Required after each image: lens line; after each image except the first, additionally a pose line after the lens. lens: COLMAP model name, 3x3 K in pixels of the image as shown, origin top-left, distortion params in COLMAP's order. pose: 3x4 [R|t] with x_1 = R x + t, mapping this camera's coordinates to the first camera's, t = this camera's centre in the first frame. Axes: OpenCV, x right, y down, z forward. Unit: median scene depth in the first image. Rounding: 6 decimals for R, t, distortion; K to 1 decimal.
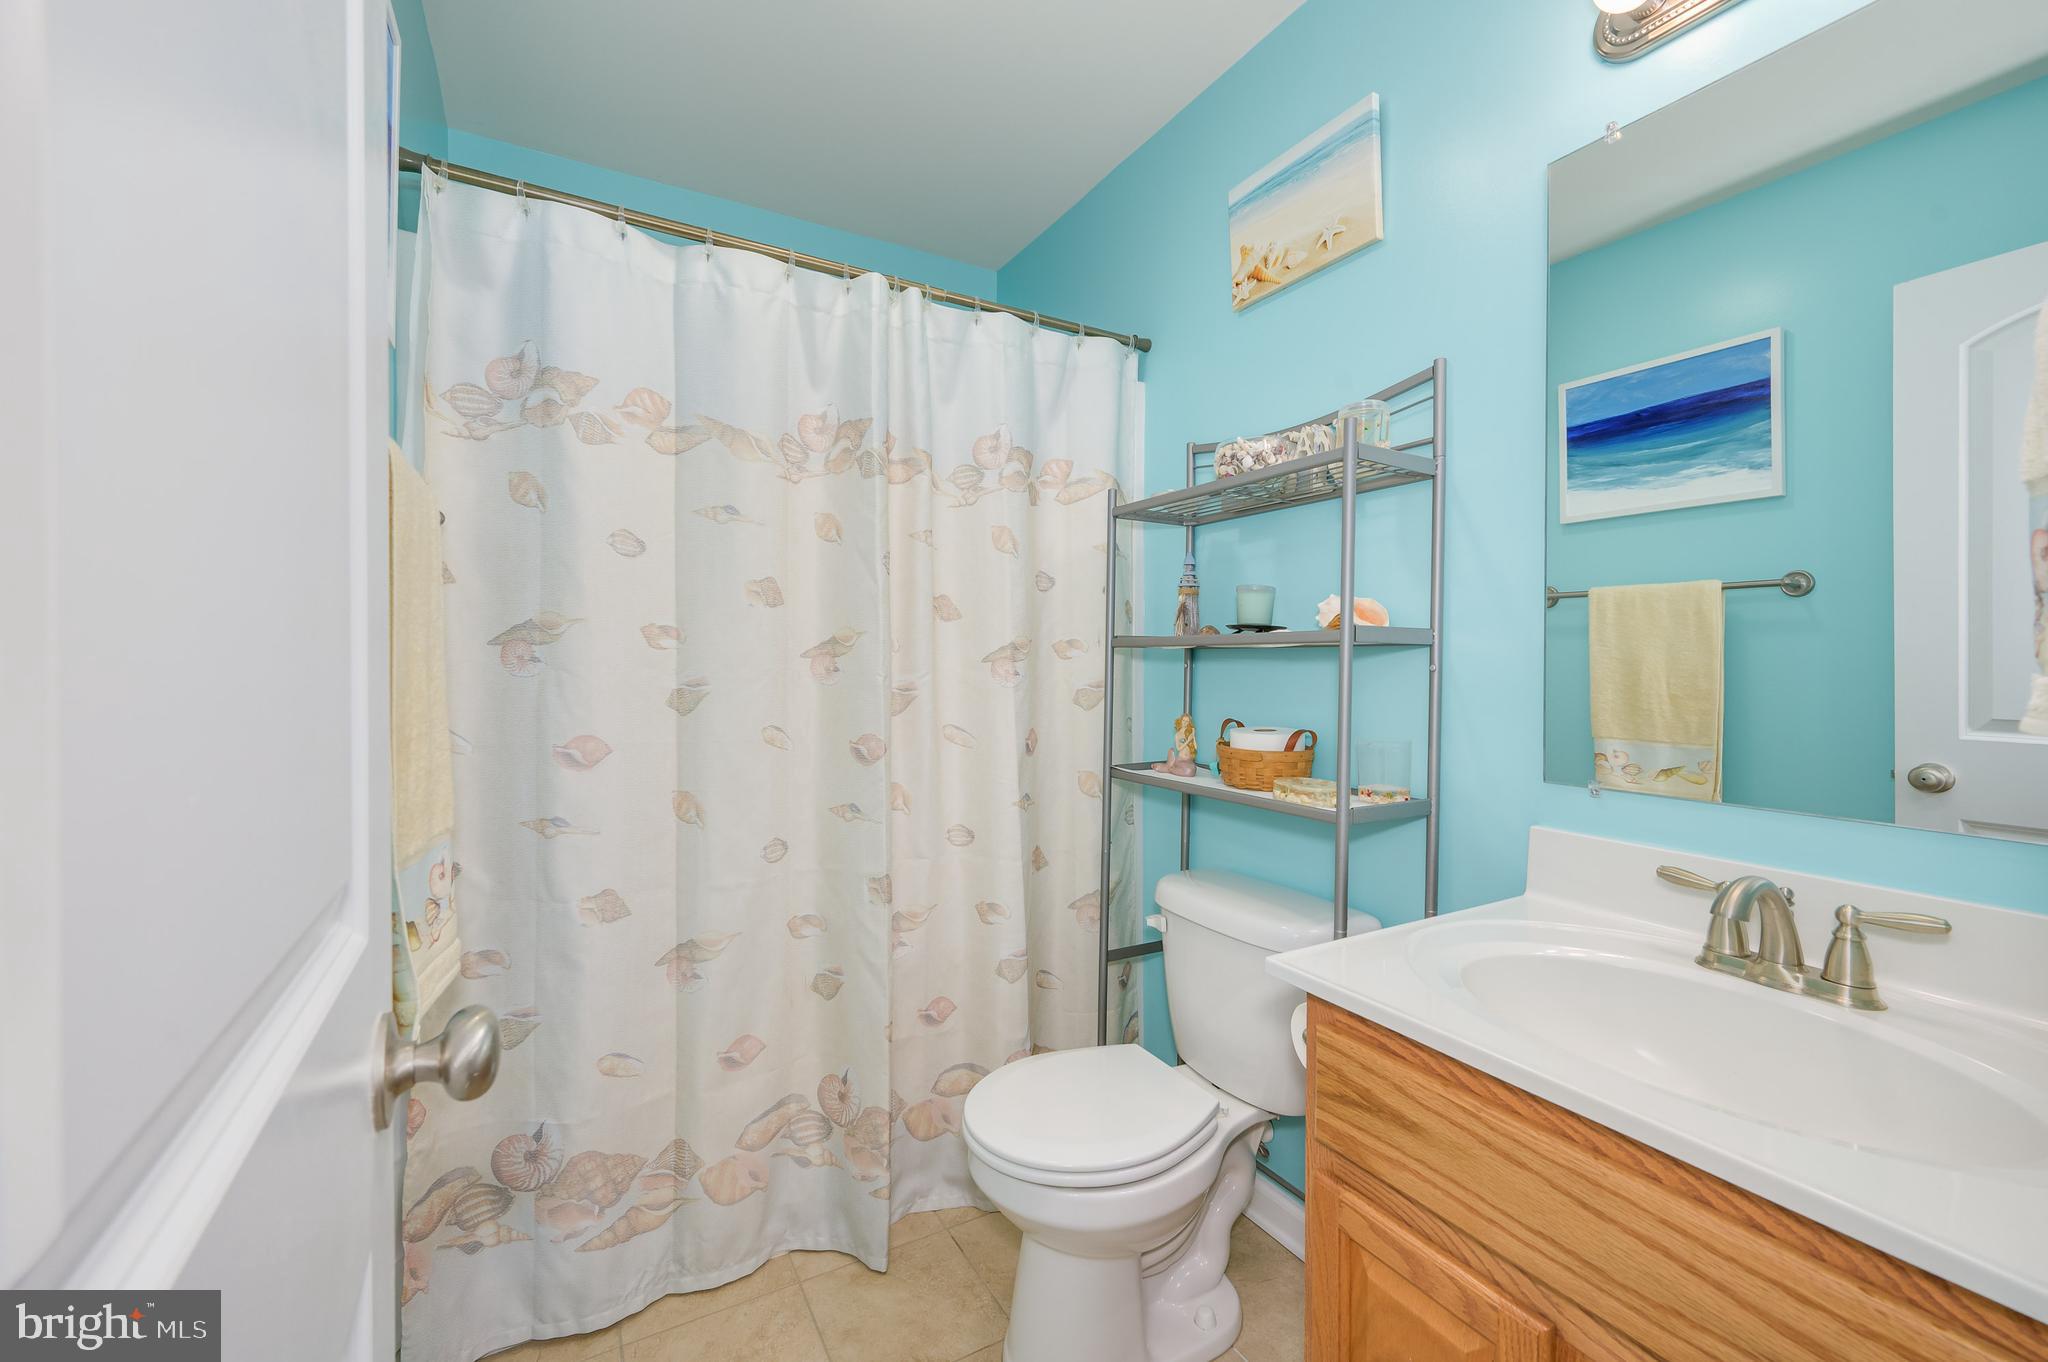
lens RADIAL K [[817.4, 0, 1038.0], [0, 817.4, 676.9], [0, 0, 1]] dist [-0.001605, -0.000112]
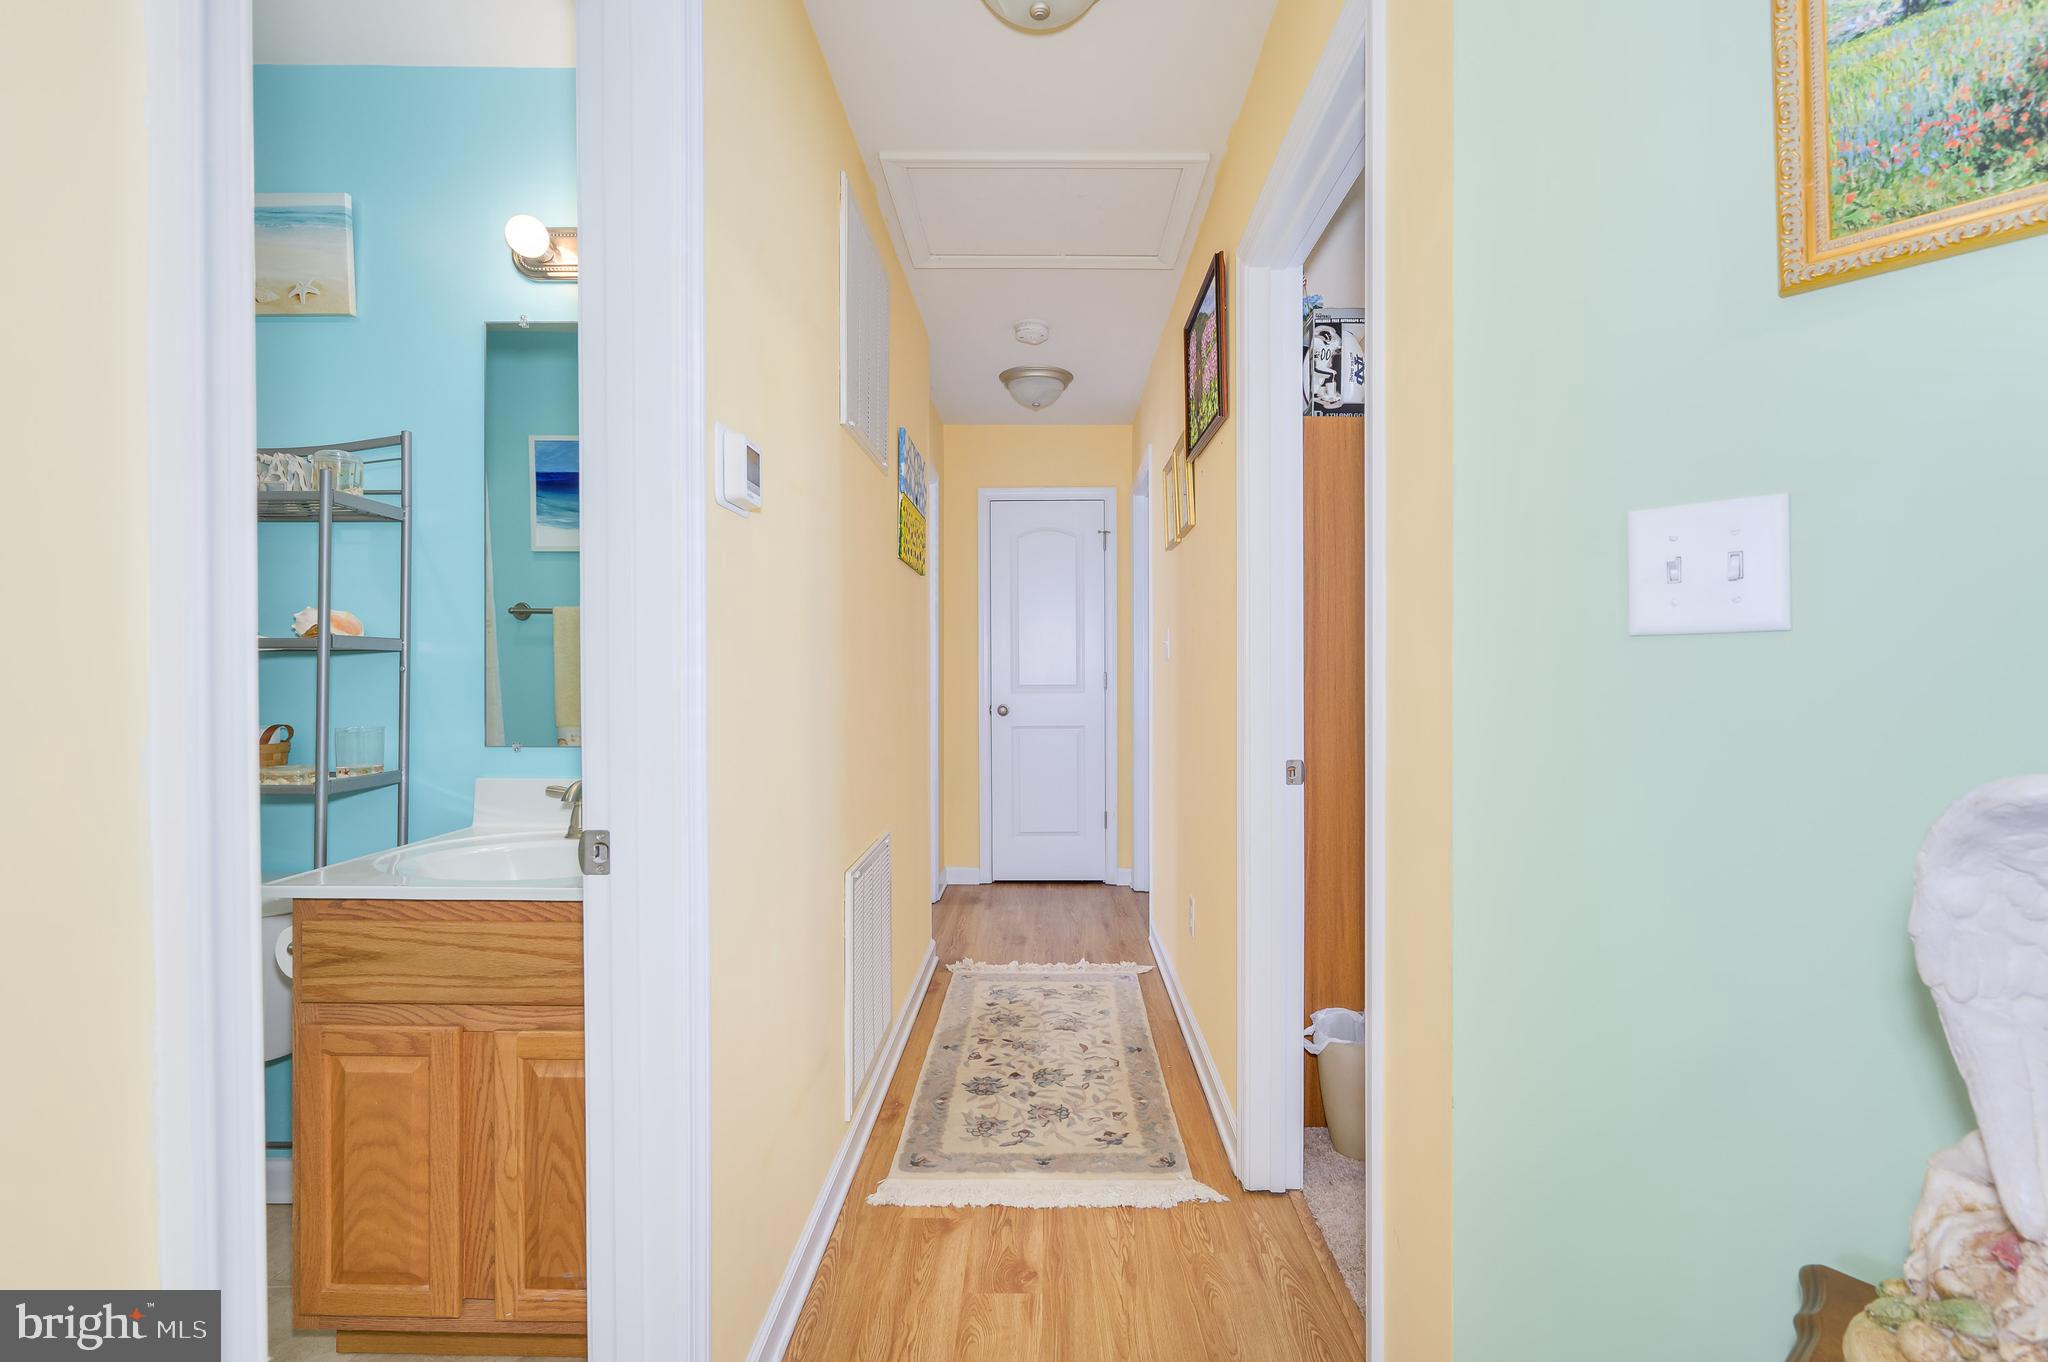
lens RADIAL K [[929.4, 0, 1028.2], [0, 929.4, 671.0], [0, 0, 1]] dist [0.003411, -0.001117]
pose [[0.530447, -0.000494, 0.847718, -0.239125], [0.014886, 0.999851, -0.008732, 0.020031], [-0.847588, 0.017251, 0.530375, -0.618739]]
